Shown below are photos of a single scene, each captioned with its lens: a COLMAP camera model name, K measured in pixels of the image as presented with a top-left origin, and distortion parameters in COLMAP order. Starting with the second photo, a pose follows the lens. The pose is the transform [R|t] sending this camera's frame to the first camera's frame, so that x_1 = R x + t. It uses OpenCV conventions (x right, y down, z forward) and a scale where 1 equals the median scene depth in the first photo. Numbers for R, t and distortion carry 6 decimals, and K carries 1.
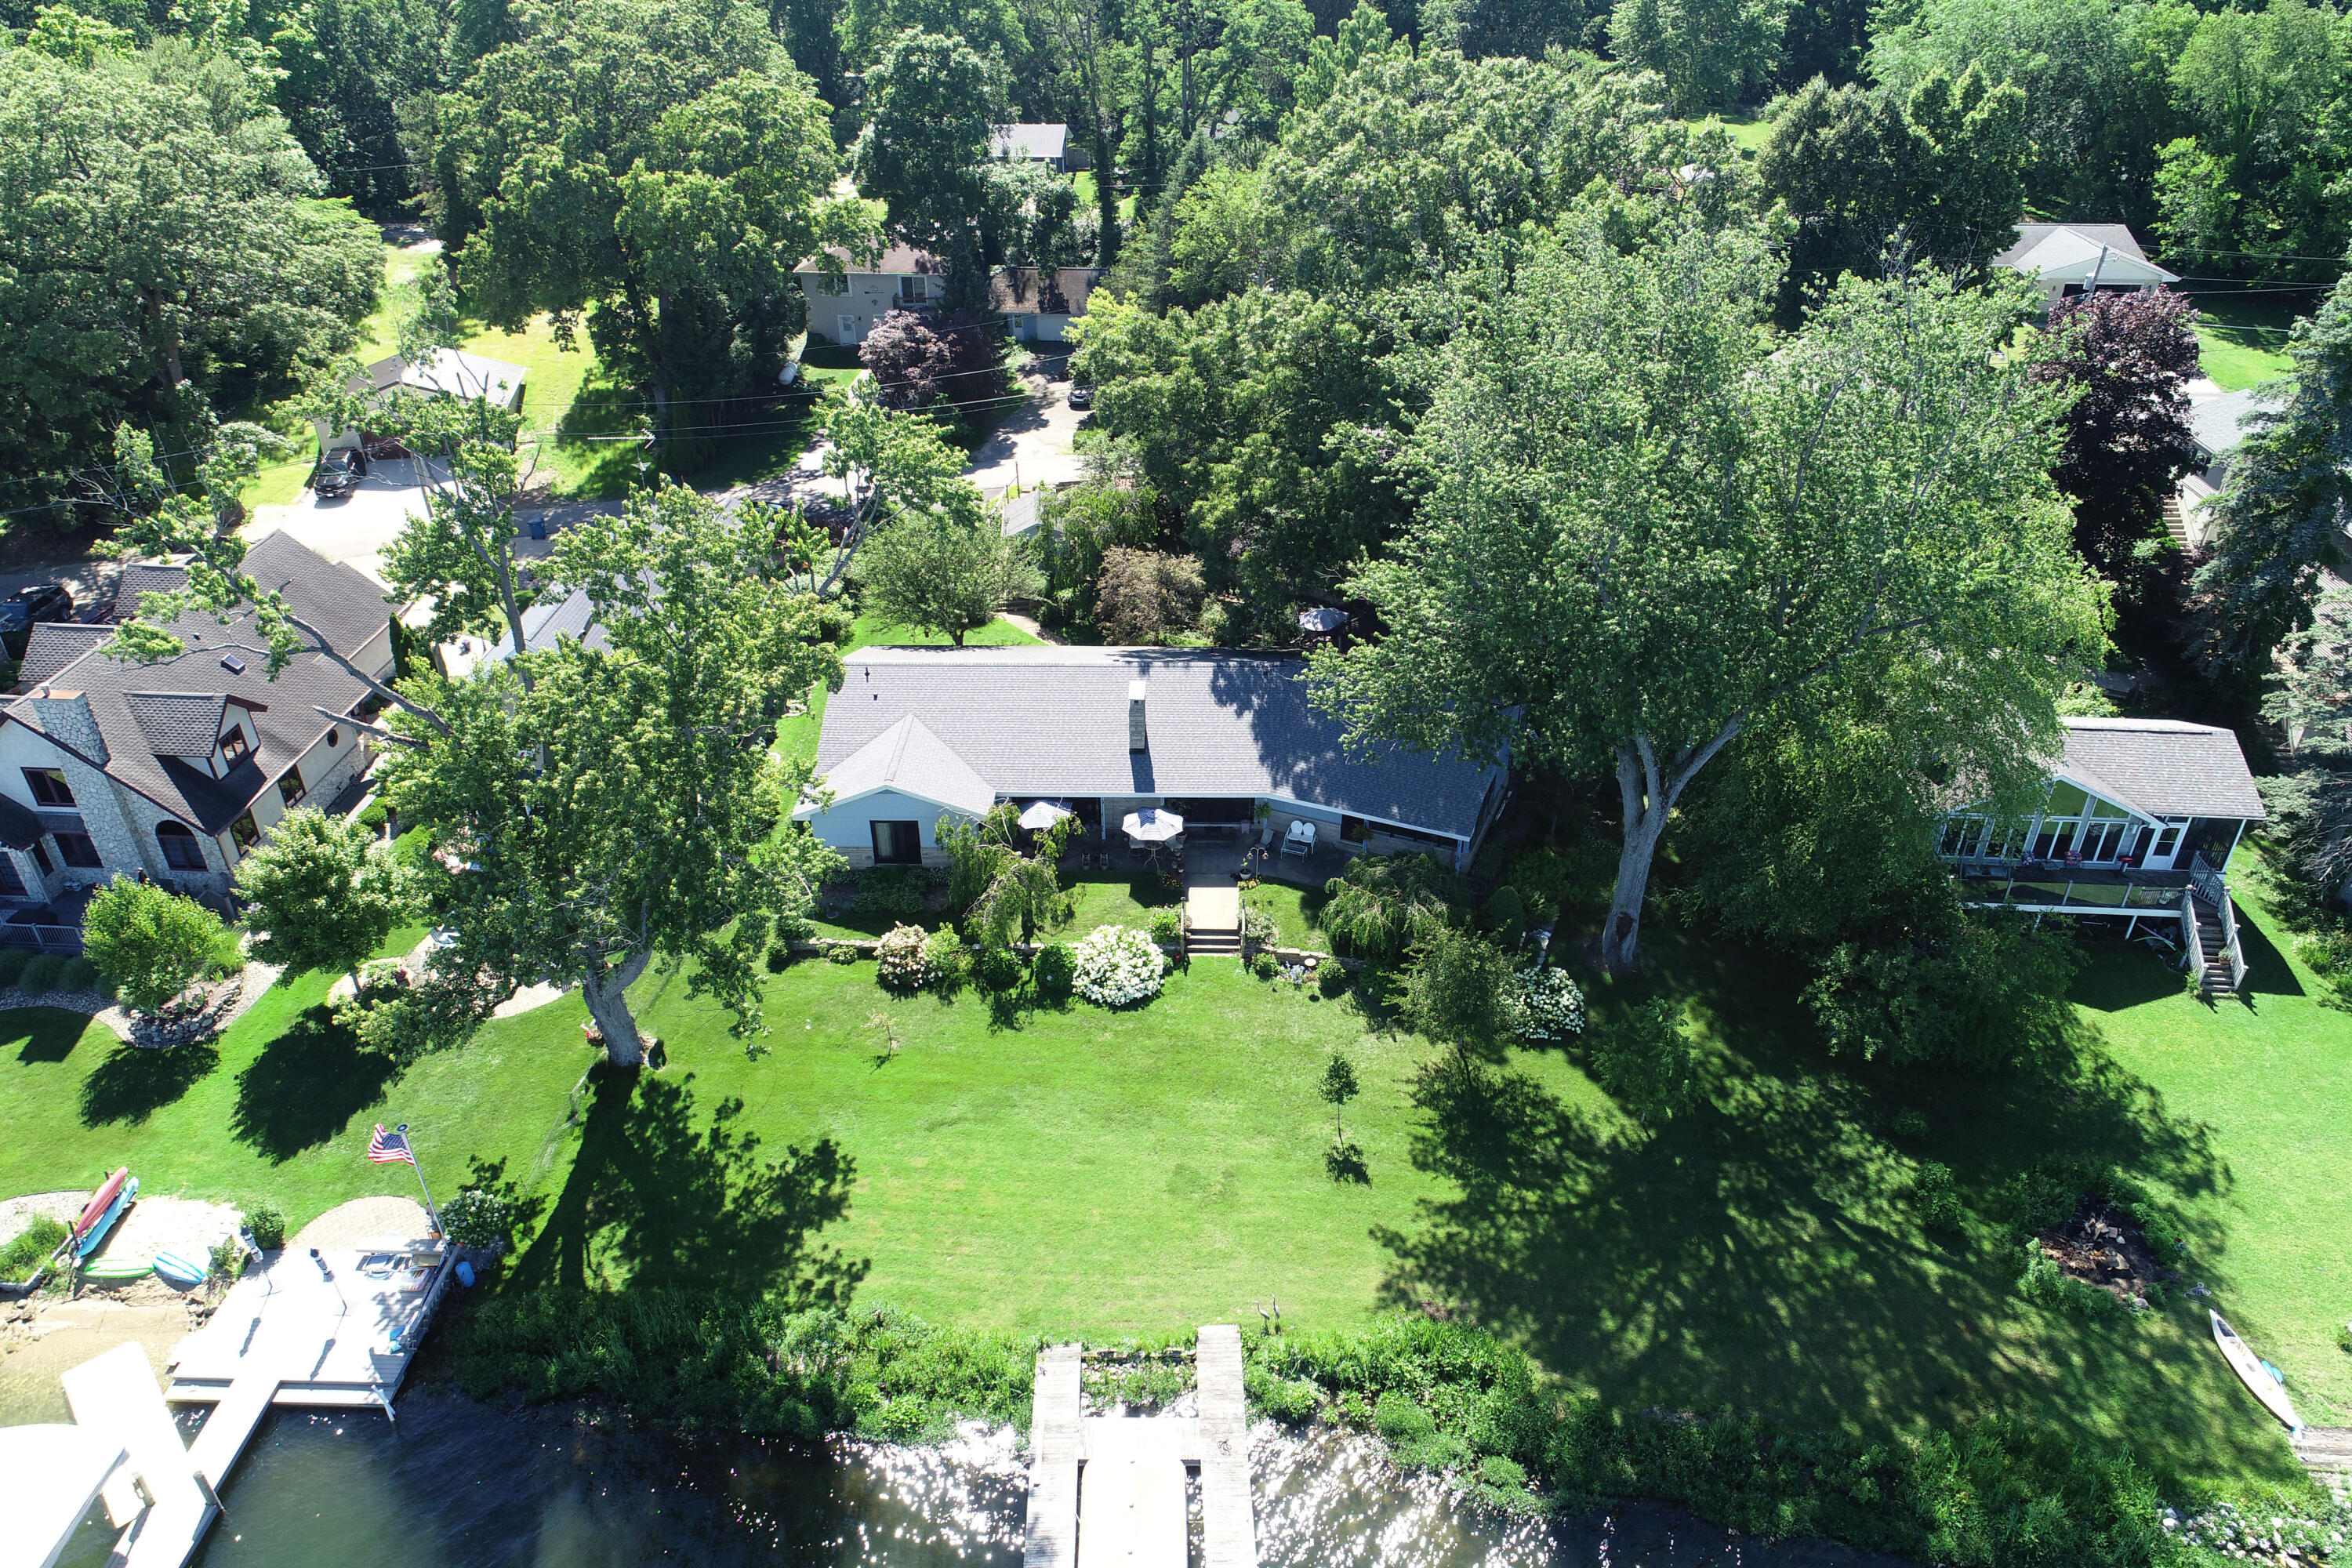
lens RADIAL K [[1561.7, 0, 1171.0], [0, 1561.7, 738.0], [0, 0, 1]] dist [-0.006147, 0.022010]
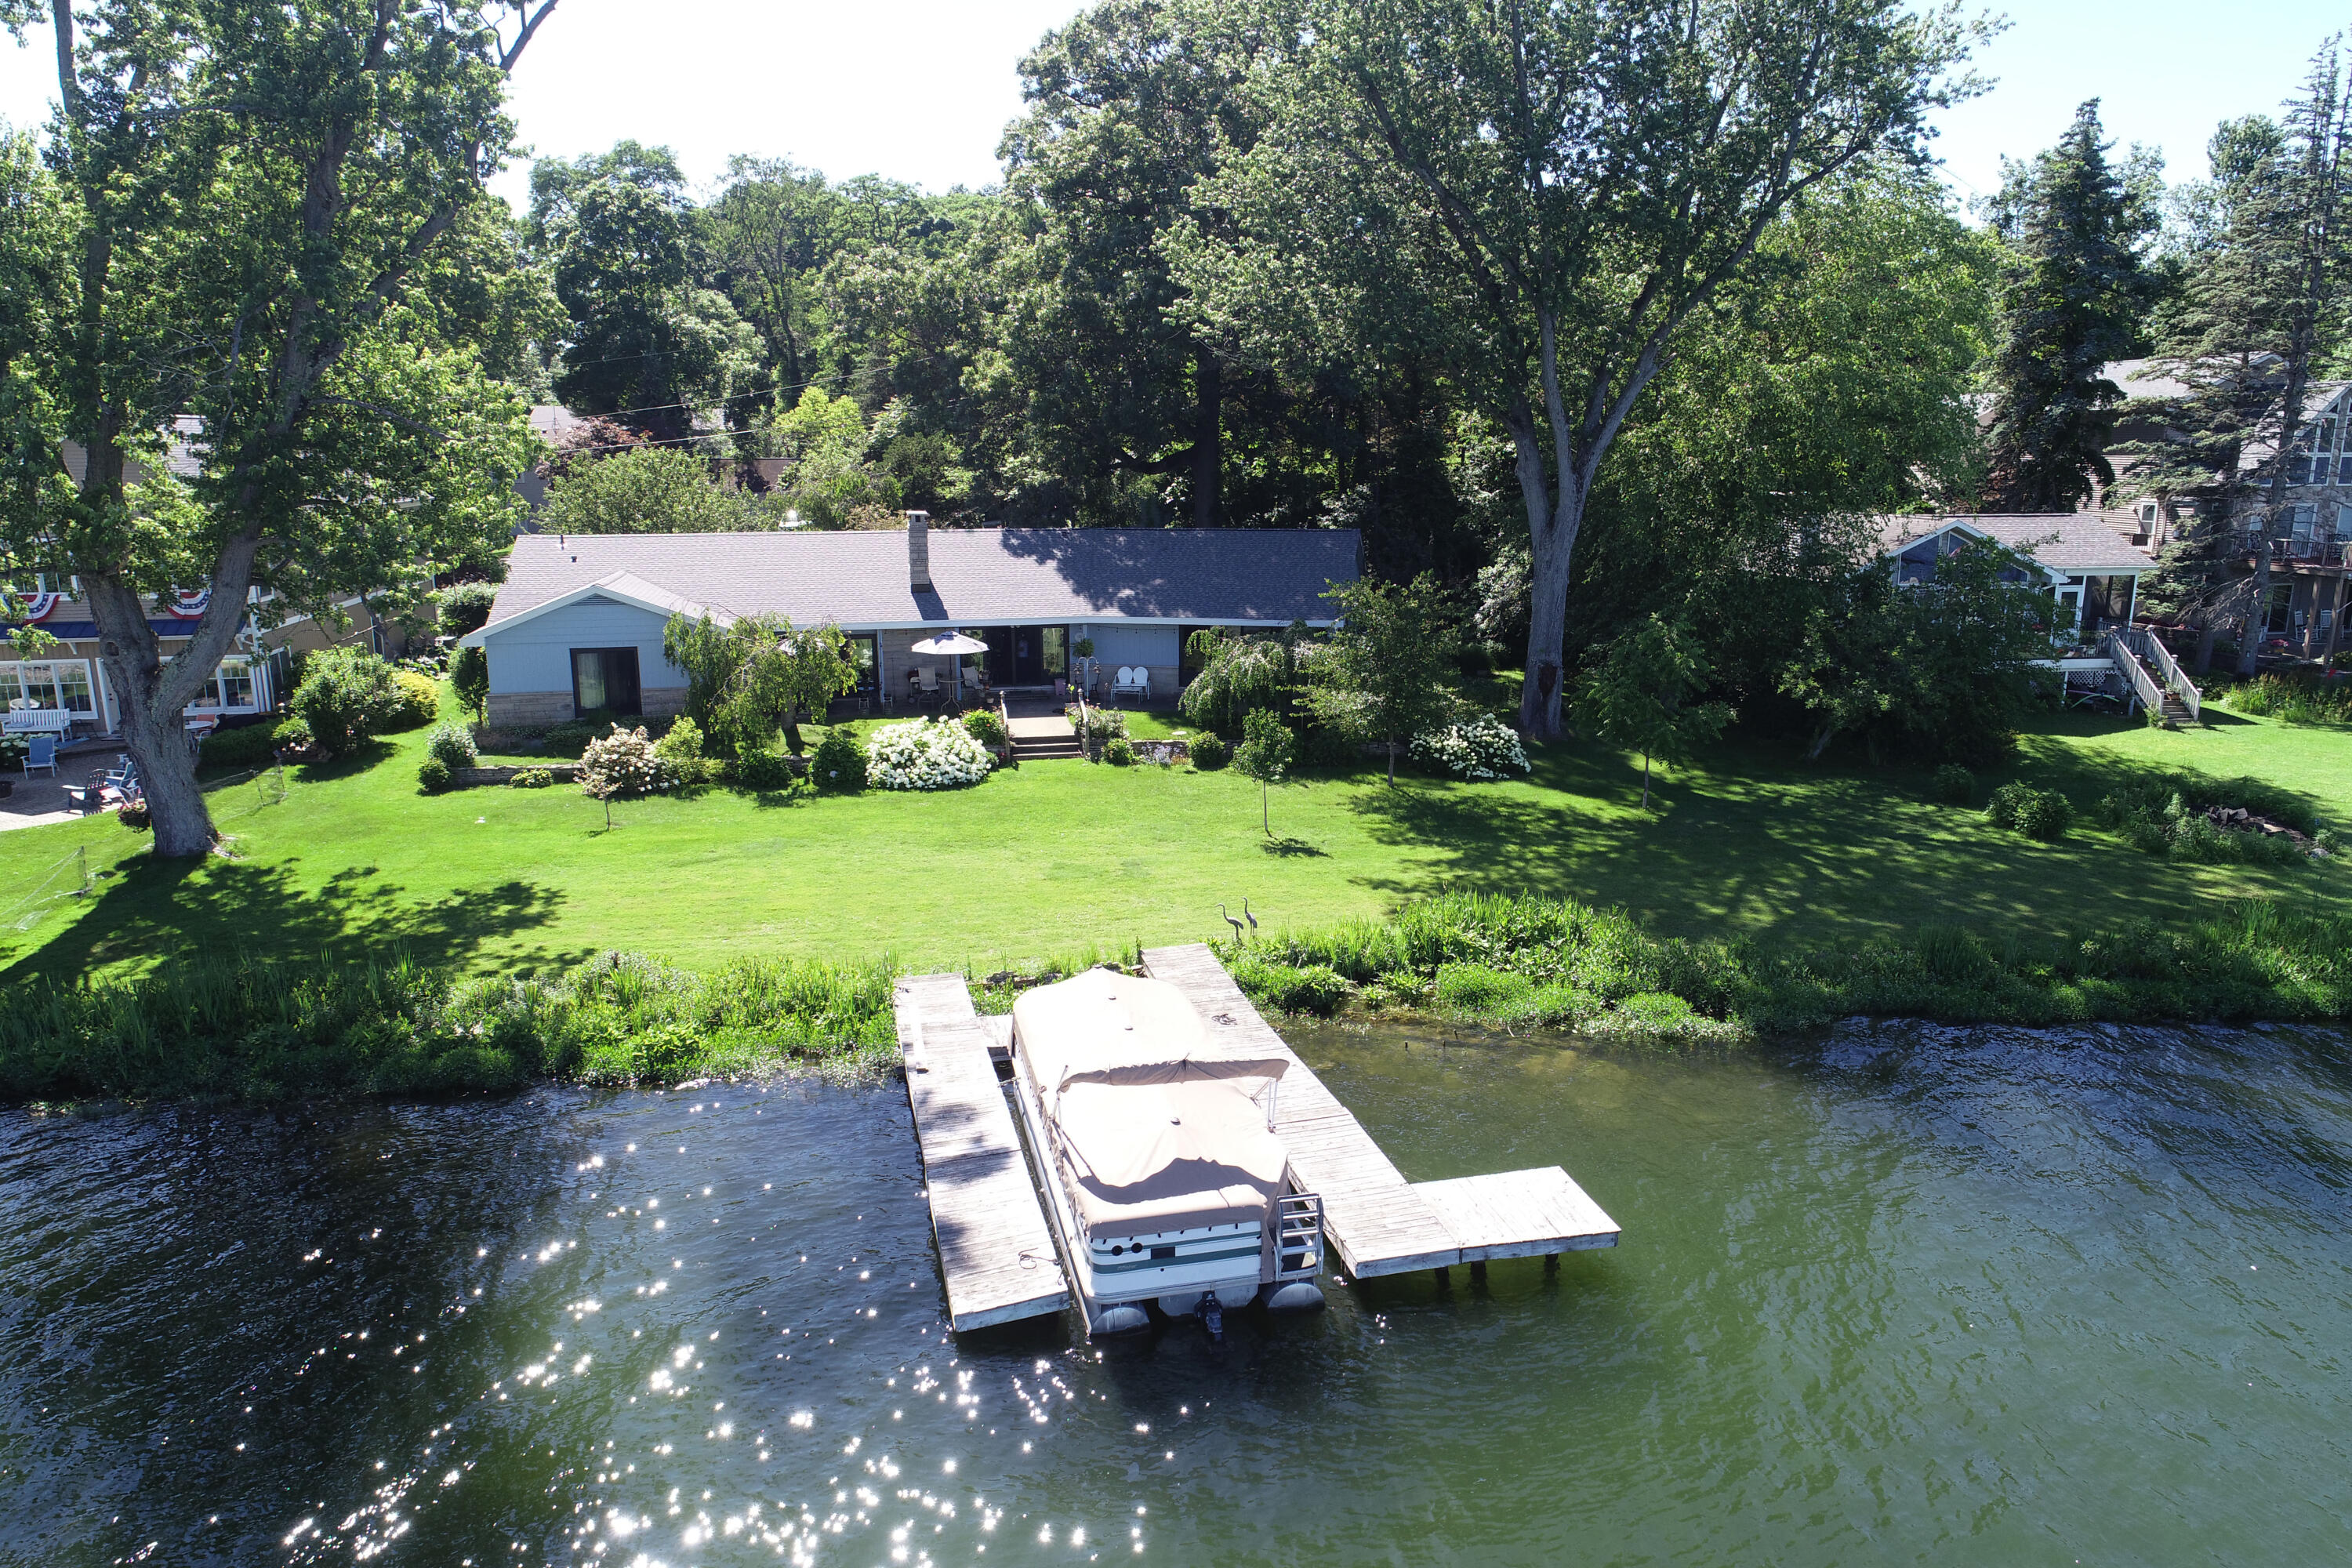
lens RADIAL K [[1561.7, 0, 1171.0], [0, 1561.7, 738.0], [0, 0, 1]] dist [-0.006147, 0.022010]
pose [[0.977700, -0.036780, 0.206763, -0.086189], [0.090754, 0.961863, -0.258038, 0.400696], [-0.189387, 0.271048, 0.943751, 0.318213]]
